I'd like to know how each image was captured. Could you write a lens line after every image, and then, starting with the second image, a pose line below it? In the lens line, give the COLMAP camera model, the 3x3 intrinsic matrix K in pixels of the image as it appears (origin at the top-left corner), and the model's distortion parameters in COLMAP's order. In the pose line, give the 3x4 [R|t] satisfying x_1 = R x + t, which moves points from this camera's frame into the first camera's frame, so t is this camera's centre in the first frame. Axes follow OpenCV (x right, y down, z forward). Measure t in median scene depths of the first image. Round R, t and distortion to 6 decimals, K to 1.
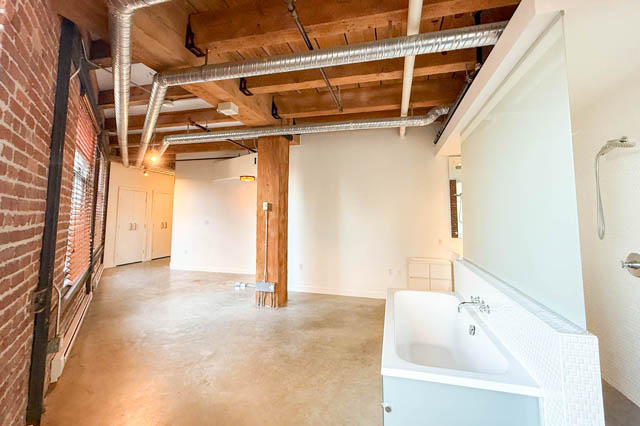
lens RADIAL K [[275.7, 0, 319.1], [0, 275.7, 190.2], [0, 0, 1]] dist [-0.000772, -0.000235]
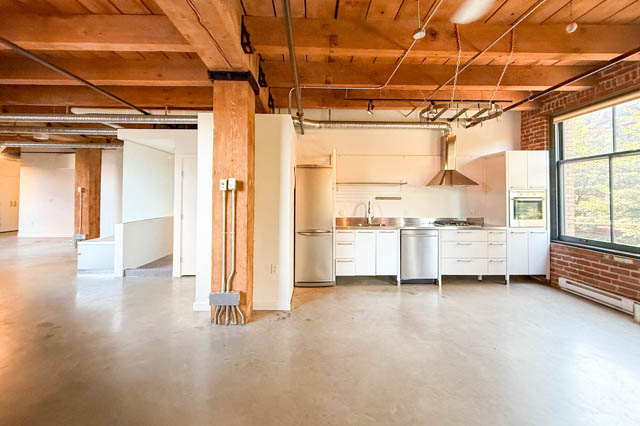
lens RADIAL K [[279.2, 0, 312.6], [0, 279.2, 189.3], [0, 0, 1]] dist [0.001573, 0.000382]
pose [[0.962233, 0.009516, 0.272061, 0.731246], [-0.026539, 0.997908, 0.058959, -0.083528], [-0.270930, -0.063952, 0.960472, -1.044960]]
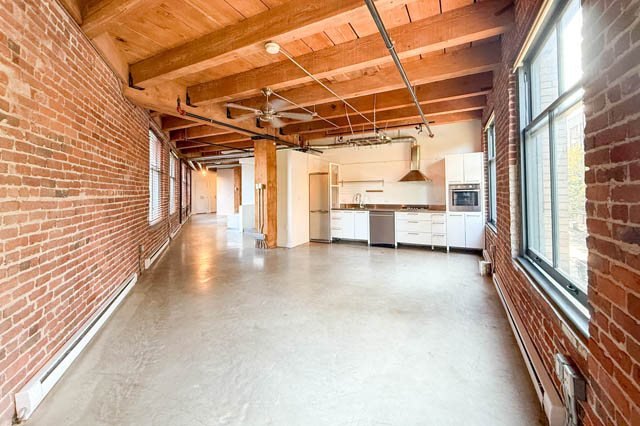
lens RADIAL K [[264.7, 0, 315.4], [0, 264.7, 186.6], [0, 0, 1]] dist [0.006020, -0.000159]
pose [[0.973663, -0.017968, -0.227283, 1.398050], [0.034088, 0.997157, 0.067199, -0.139594], [0.225429, -0.073177, 0.971508, -1.728351]]
